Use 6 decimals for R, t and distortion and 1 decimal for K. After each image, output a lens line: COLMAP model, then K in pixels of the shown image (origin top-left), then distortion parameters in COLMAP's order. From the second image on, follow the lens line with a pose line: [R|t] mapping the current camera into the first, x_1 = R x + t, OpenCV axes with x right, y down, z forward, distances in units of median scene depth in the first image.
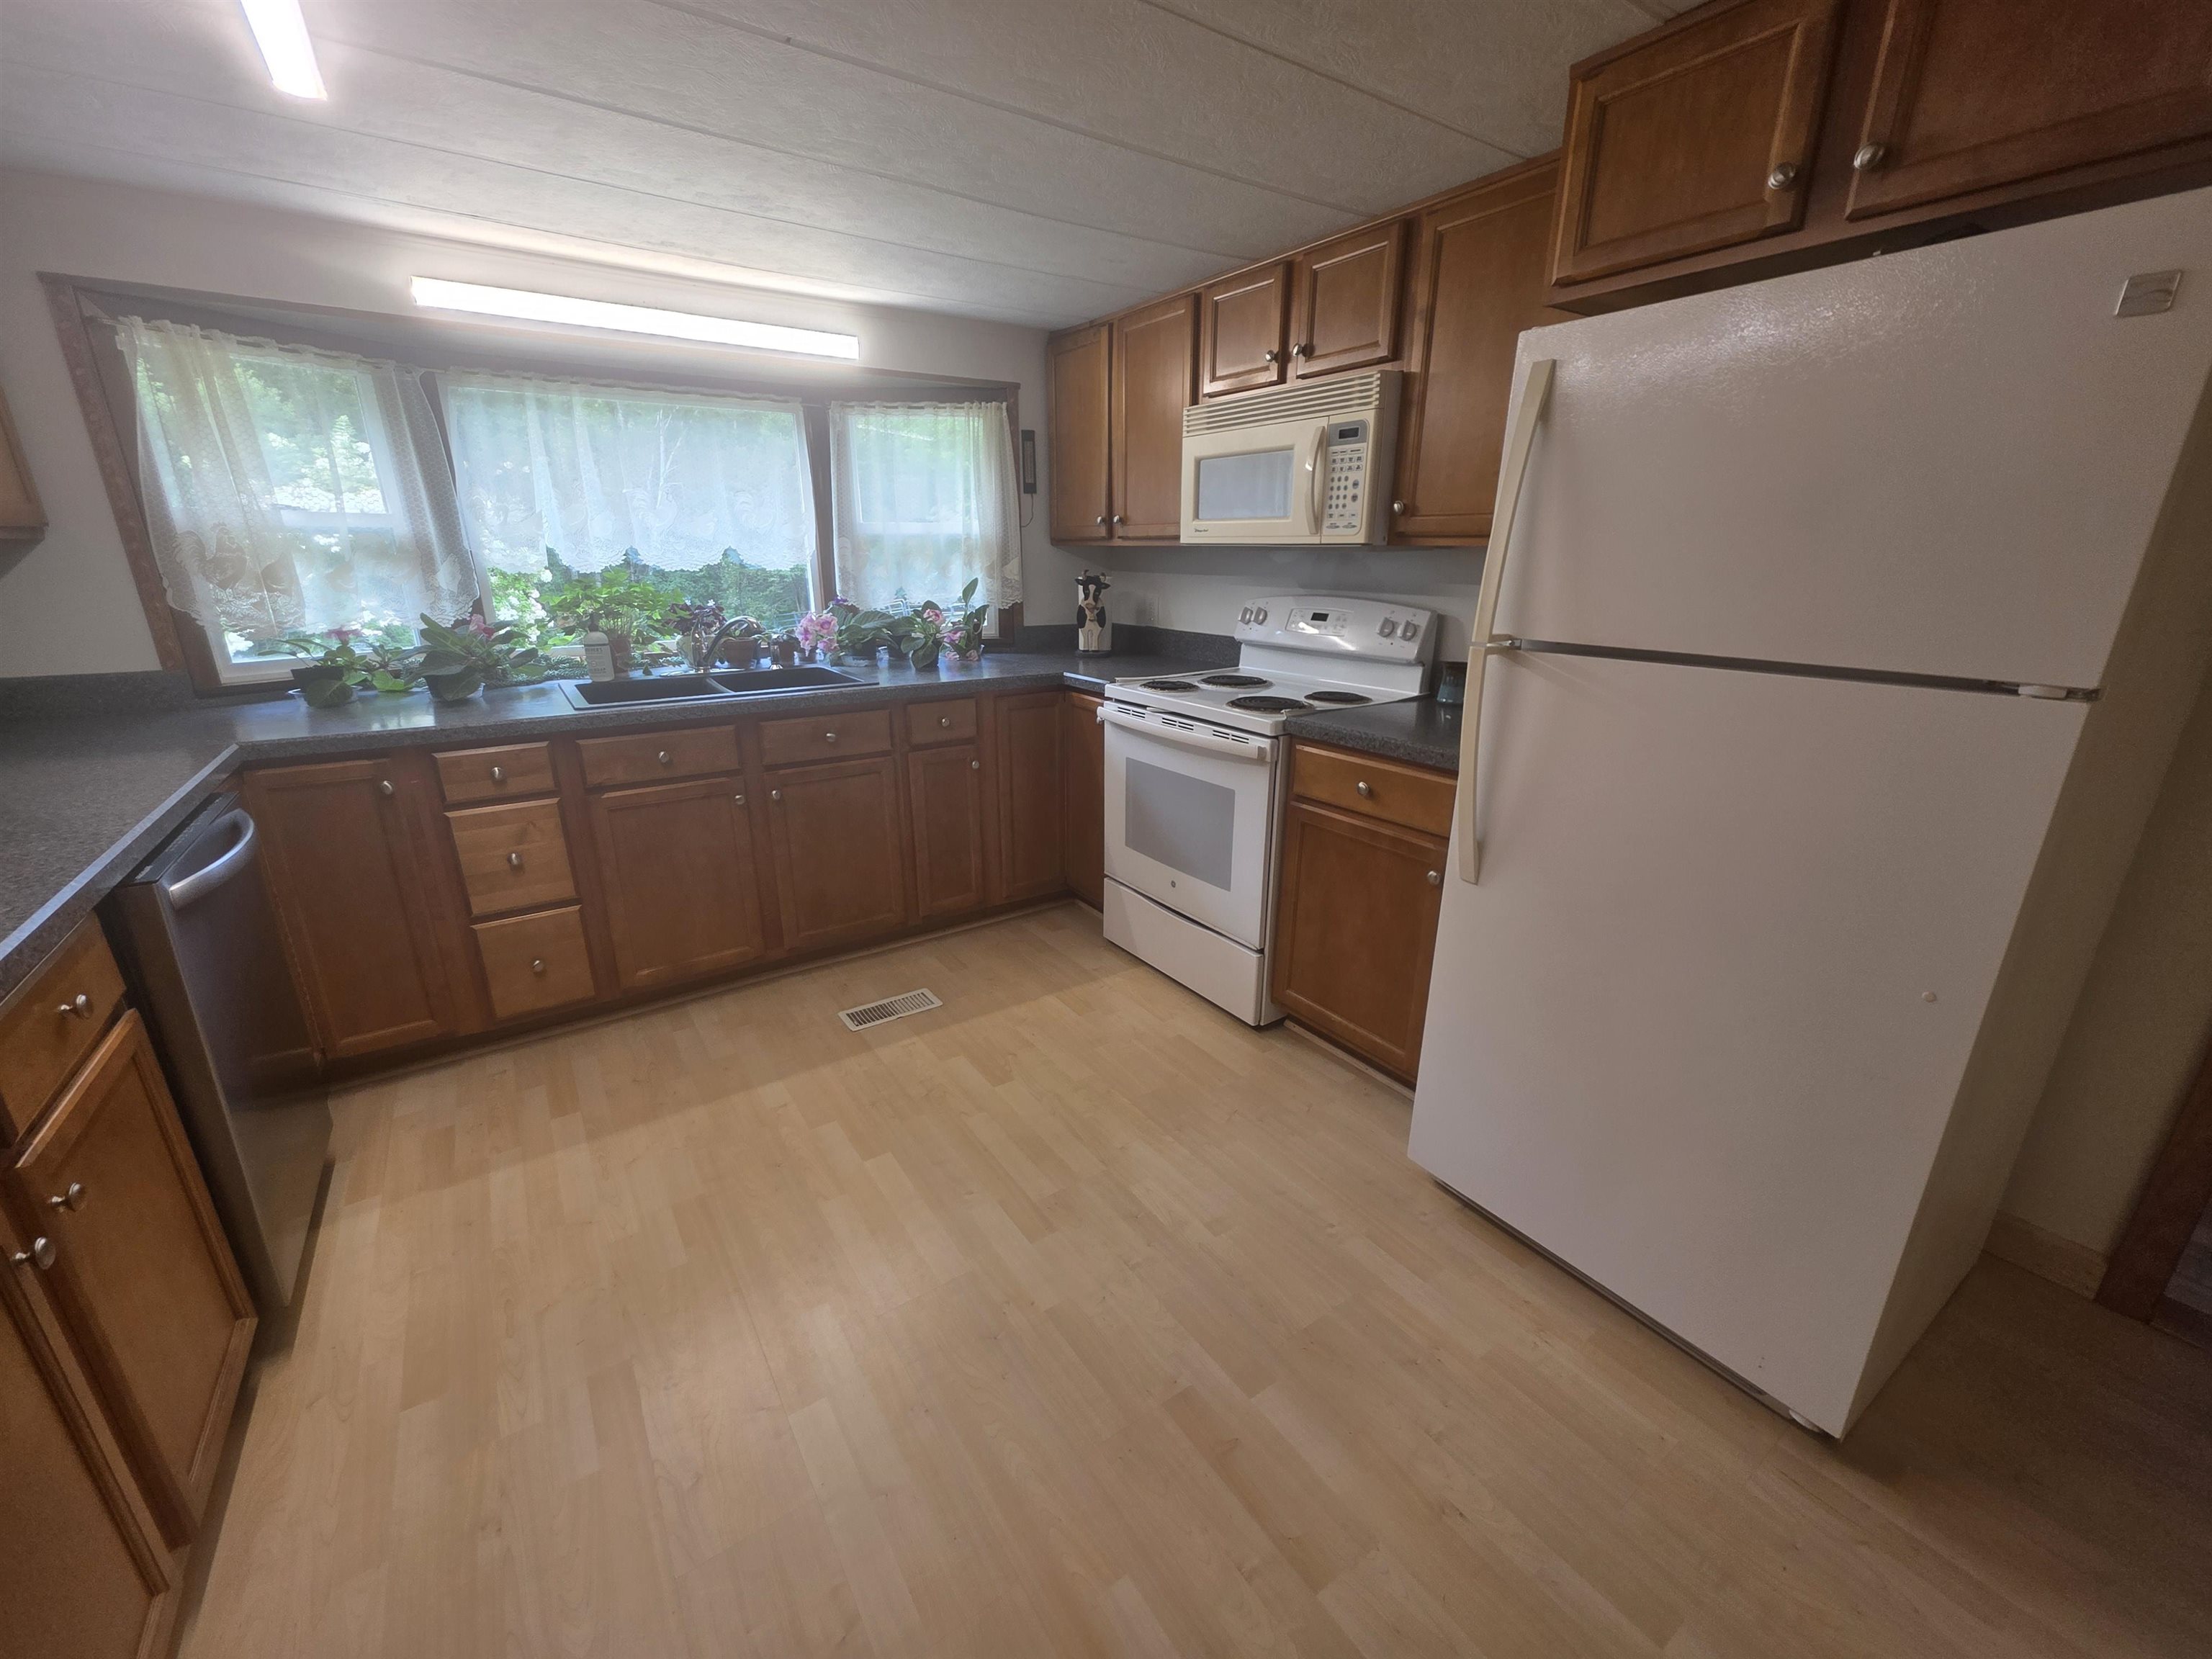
lens RADIAL K [[883.4, 0, 1097.0], [0, 883.4, 829.0], [0, 0, 1]] dist [0.003170, -0.000708]
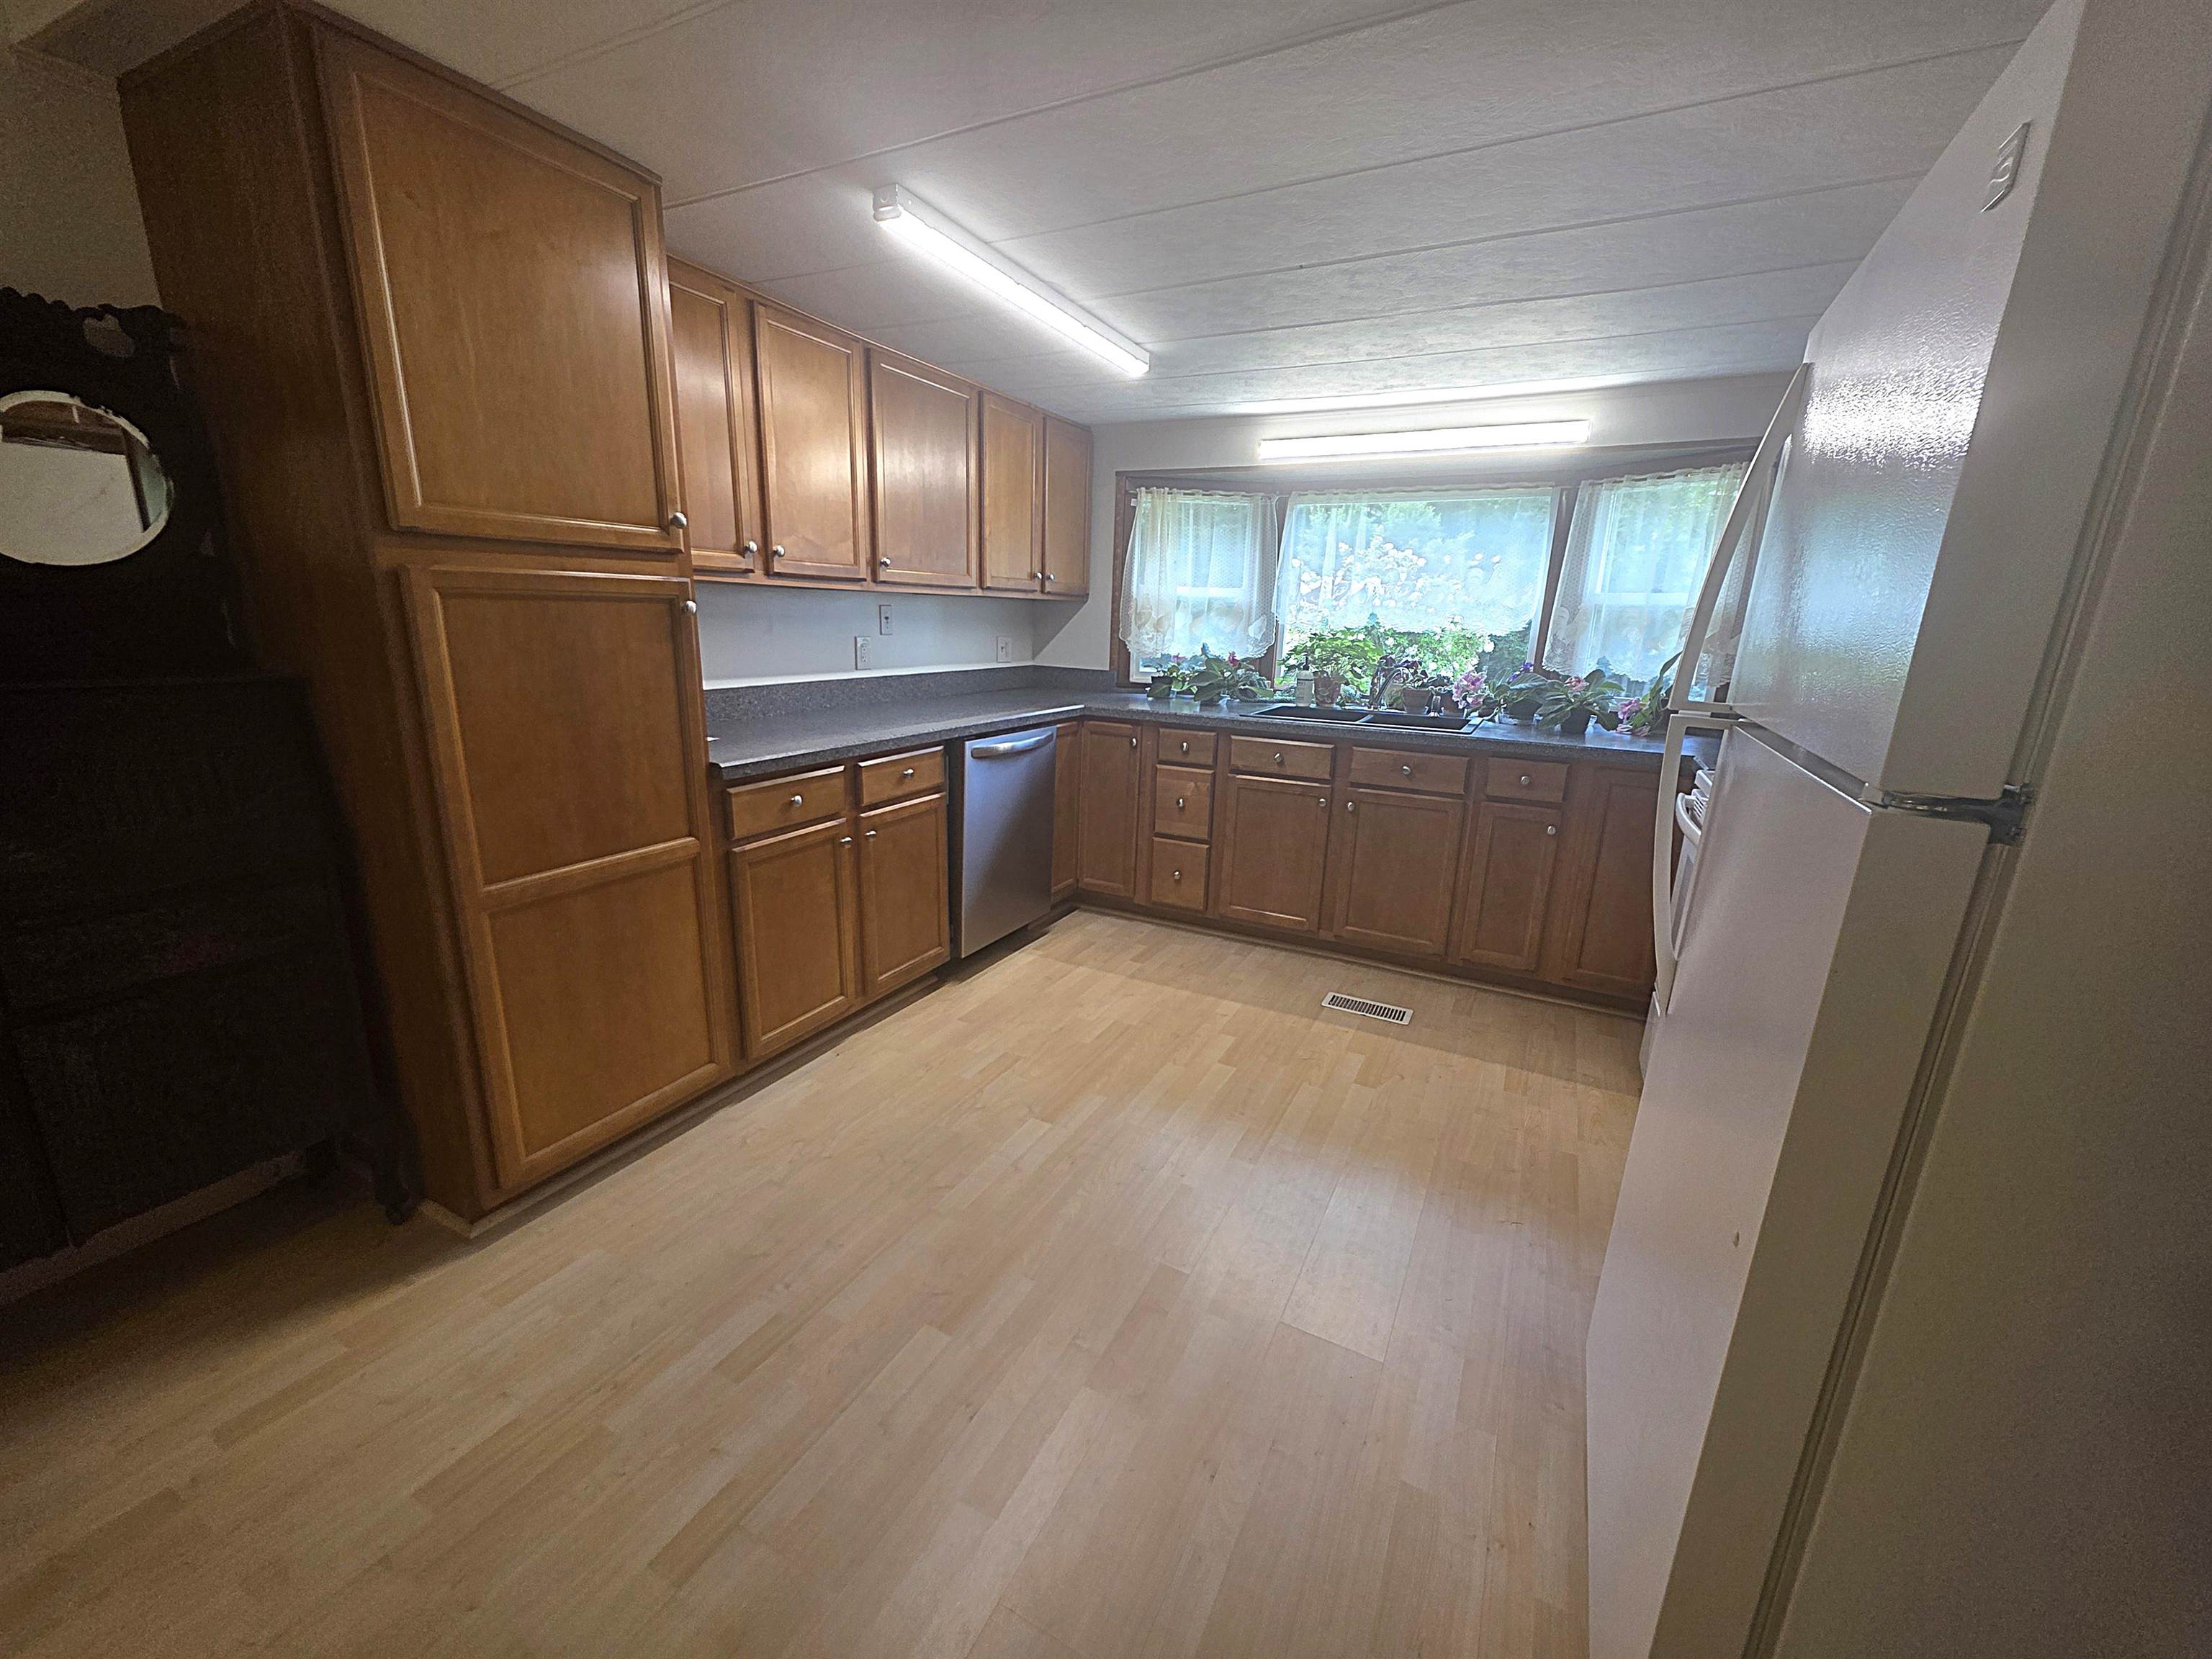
lens RADIAL K [[883.4, 0, 1097.0], [0, 883.4, 829.0], [0, 0, 1]] dist [0.003170, -0.000708]
pose [[0.464768, 0.219565, -0.857777, 0.571161], [-0.296065, 0.951542, 0.083150, -0.006934], [0.834468, 0.215313, 0.507252, 0.093450]]
